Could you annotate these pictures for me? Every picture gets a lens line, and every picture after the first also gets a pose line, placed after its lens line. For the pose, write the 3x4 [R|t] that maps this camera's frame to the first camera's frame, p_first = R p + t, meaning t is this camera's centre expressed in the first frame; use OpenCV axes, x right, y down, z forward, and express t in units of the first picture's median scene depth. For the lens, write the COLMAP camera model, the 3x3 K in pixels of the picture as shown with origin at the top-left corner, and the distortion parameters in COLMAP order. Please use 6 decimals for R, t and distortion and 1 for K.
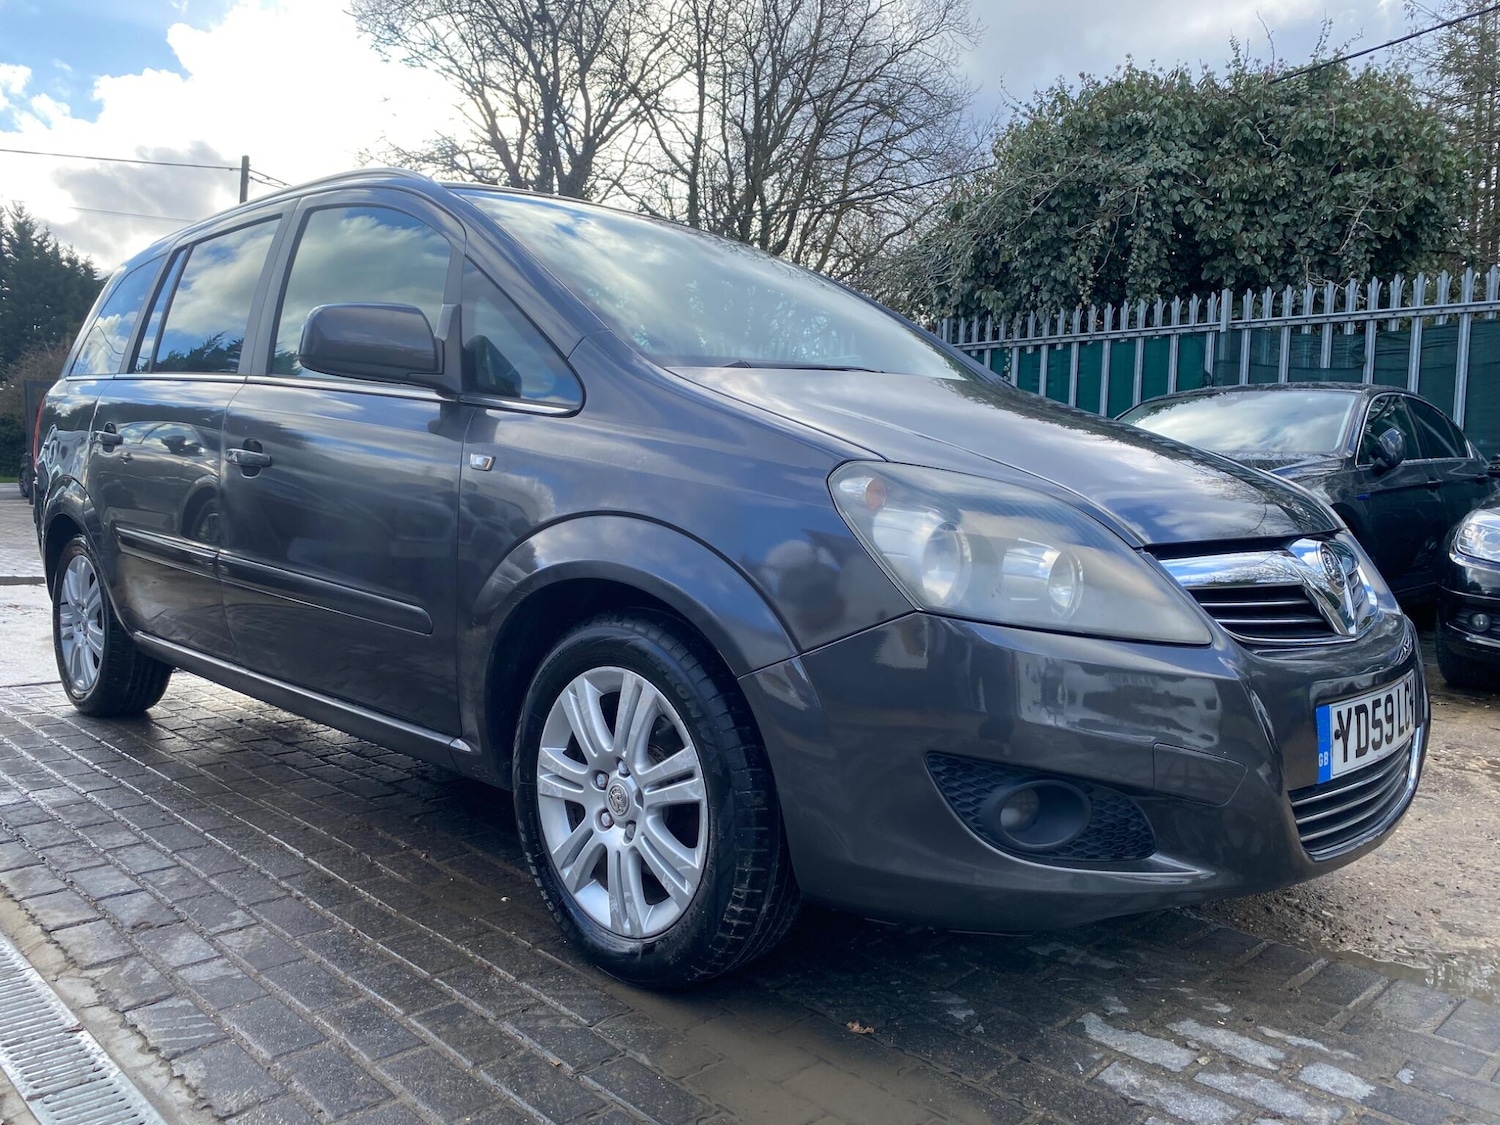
lens RADIAL K [[1146.0, 0, 765.6], [0, 1146.0, 551.2], [0, 0, 1]] dist [0.017052, -0.021907]
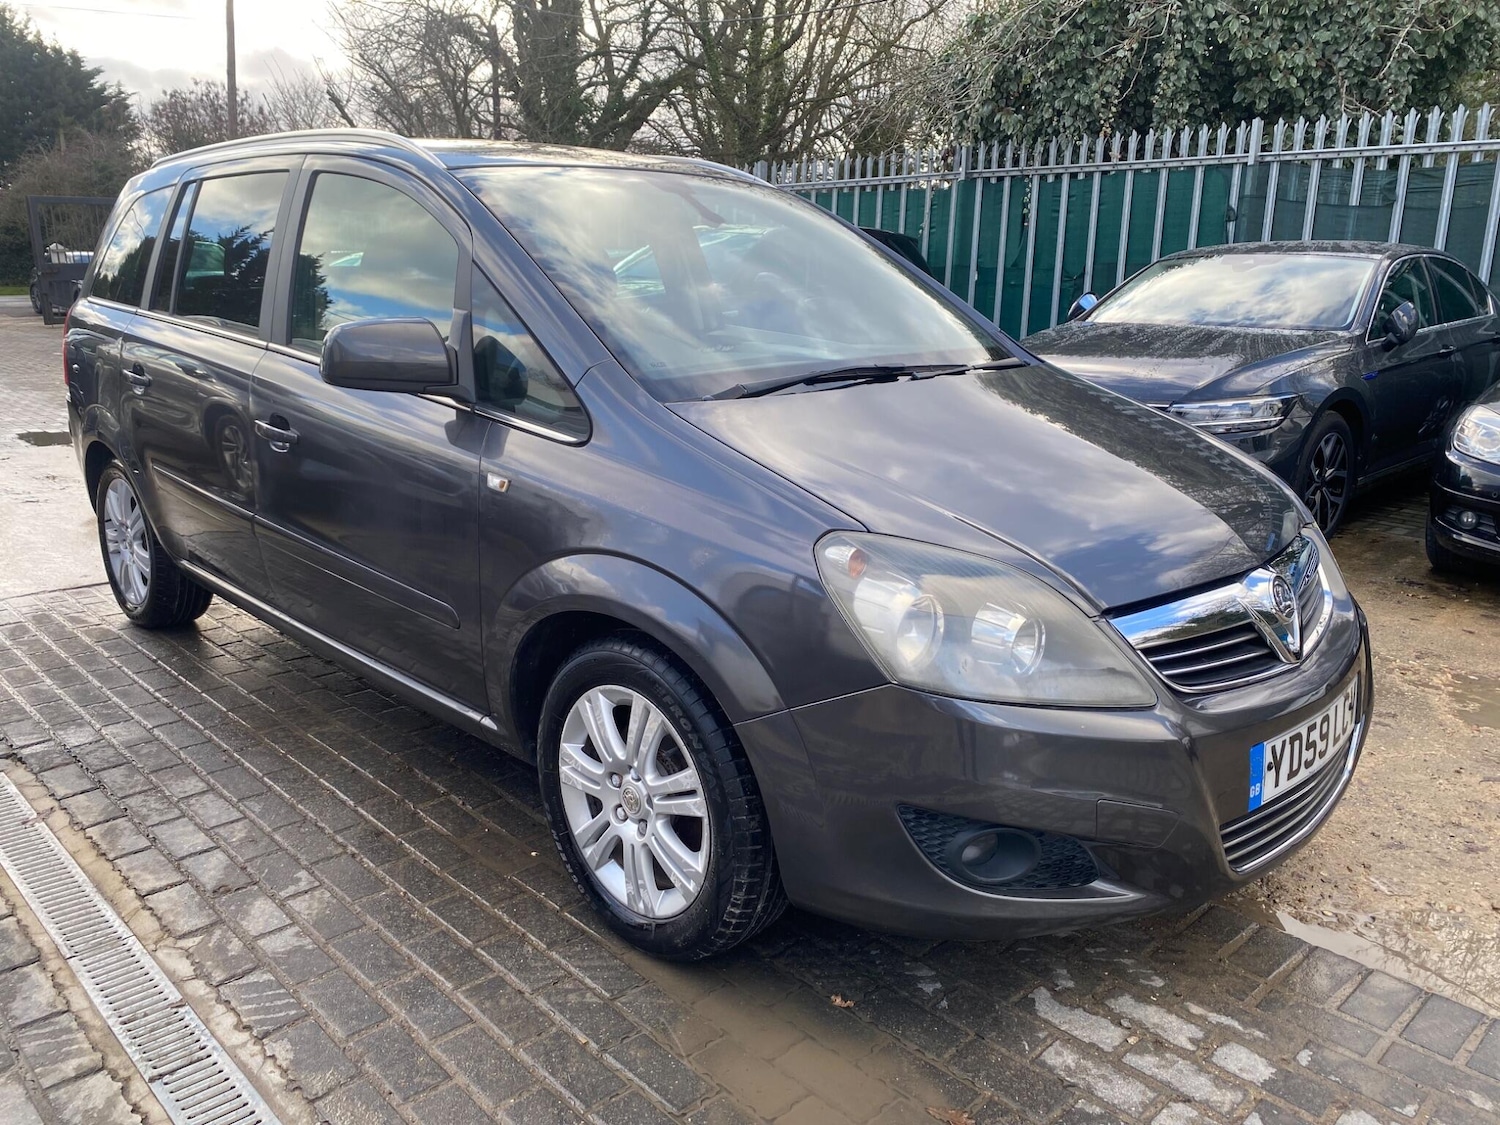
lens RADIAL K [[1146.0, 0, 756.2], [0, 1146.0, 542.0], [0, 0, 1]] dist [0.017052, -0.021907]
pose [[0.999754, -0.002196, -0.022052, 0.019628], [0.005829, 0.986092, 0.166096, -0.214101], [0.021381, -0.166184, 0.985863, -0.067672]]
